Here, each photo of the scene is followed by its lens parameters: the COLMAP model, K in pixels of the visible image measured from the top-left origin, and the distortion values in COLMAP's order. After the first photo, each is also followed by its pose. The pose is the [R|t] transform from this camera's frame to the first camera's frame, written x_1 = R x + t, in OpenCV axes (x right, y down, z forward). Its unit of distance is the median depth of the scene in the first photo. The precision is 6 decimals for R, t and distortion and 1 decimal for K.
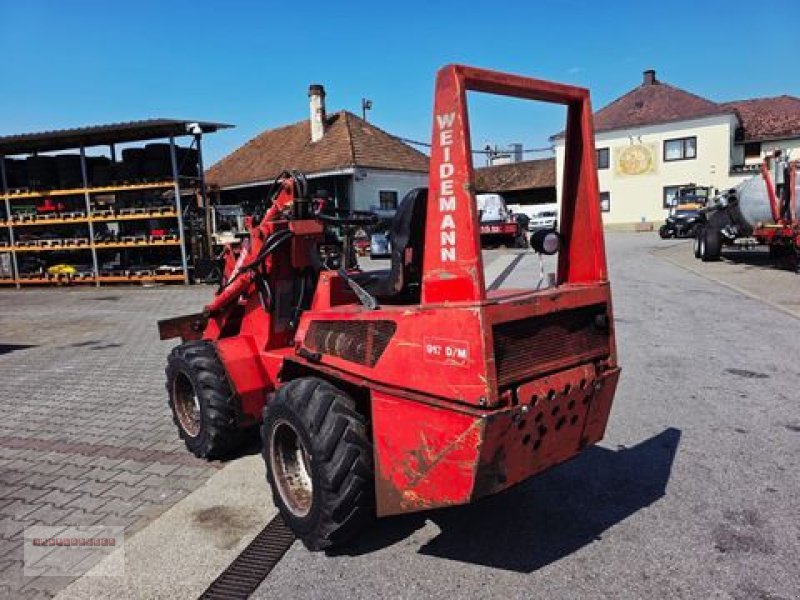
lens RADIAL K [[539.6, 0, 395.7], [0, 539.6, 295.7], [0, 0, 1]] dist [0.056837, -0.051640]
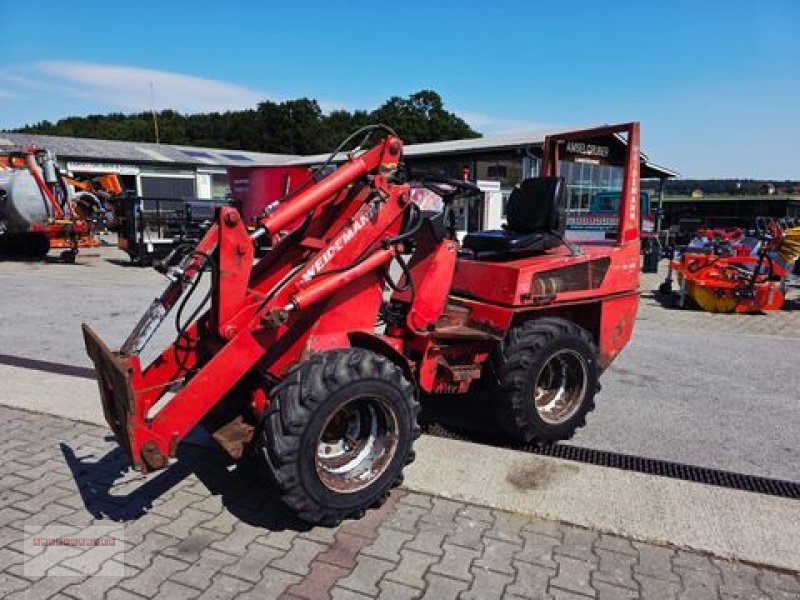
lens RADIAL K [[539.6, 0, 404.7], [0, 539.6, 305.0], [0, 0, 1]] dist [0.056837, -0.051640]
pose [[0.077273, -0.123989, 0.989270, -1.086738], [0.116864, 0.986524, 0.114517, -0.044793], [-0.990137, 0.106761, 0.090722, 0.919099]]
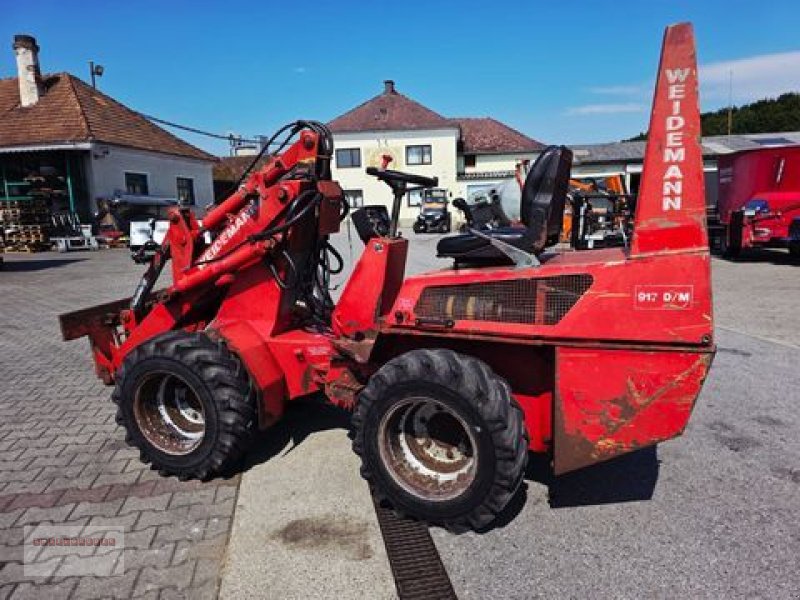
lens RADIAL K [[539.6, 0, 411.3], [0, 539.6, 298.6], [0, 0, 1]] dist [0.056837, -0.051640]
pose [[0.876645, -0.048429, 0.478695, -0.473656], [0.042177, 0.998826, 0.023812, 0.033809], [-0.479286, -0.000685, 0.877658, 0.169406]]
